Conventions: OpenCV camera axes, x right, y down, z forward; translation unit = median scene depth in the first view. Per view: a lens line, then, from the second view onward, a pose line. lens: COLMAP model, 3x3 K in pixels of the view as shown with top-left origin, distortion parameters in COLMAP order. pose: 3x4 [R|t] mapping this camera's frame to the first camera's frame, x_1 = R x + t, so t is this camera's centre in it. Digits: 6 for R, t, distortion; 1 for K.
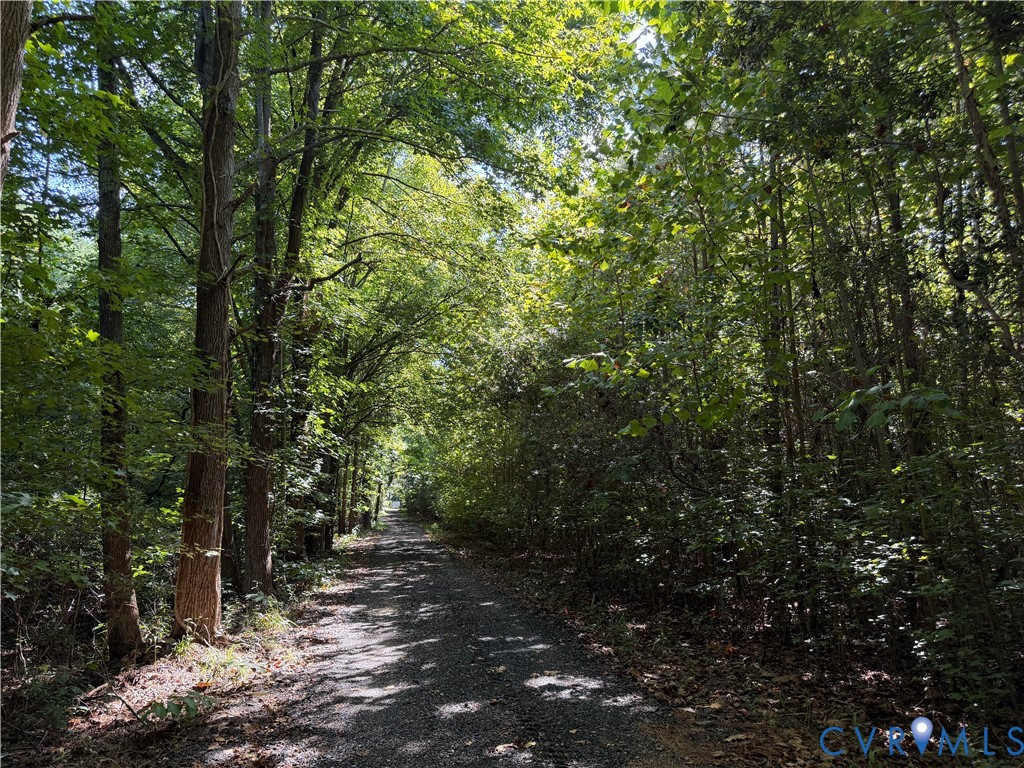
lens RADIAL K [[696.5, 0, 512.0], [0, 696.5, 384.0], [0, 0, 1]] dist [0.097223, -0.081099]
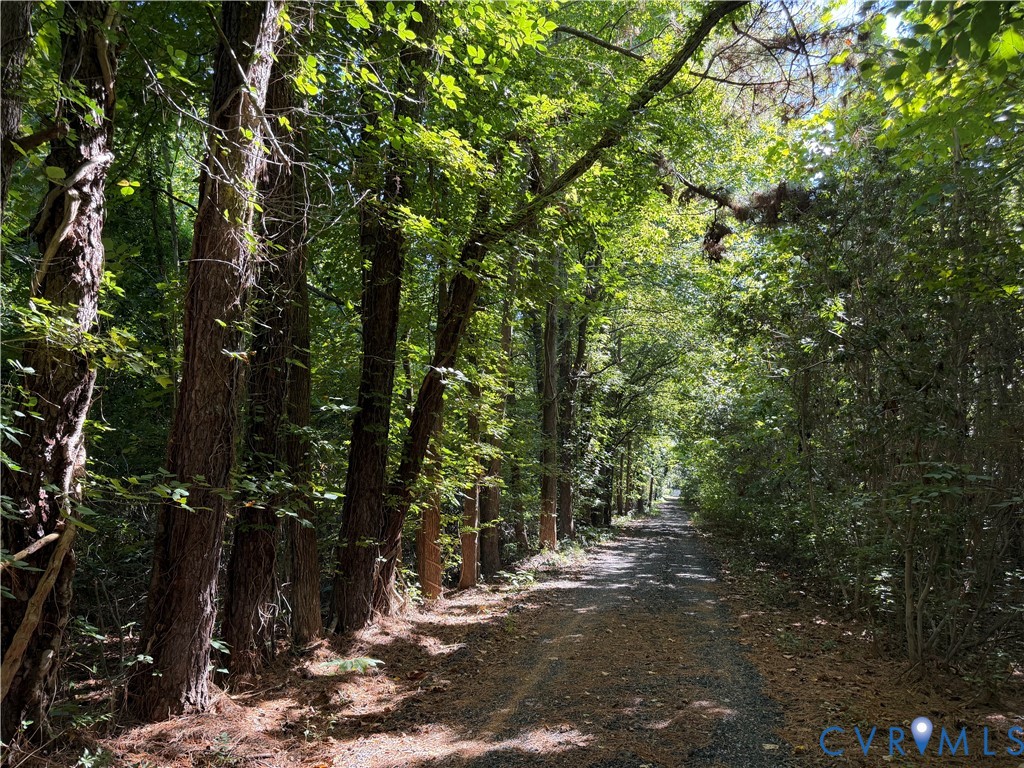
lens RADIAL K [[696.5, 0, 512.0], [0, 696.5, 384.0], [0, 0, 1]] dist [0.097223, -0.081099]
pose [[0.921673, -0.015603, -0.387655, 0.166020], [0.023087, 0.999626, 0.014656, -0.108245], [0.387281, -0.022458, 0.921688, -0.542463]]
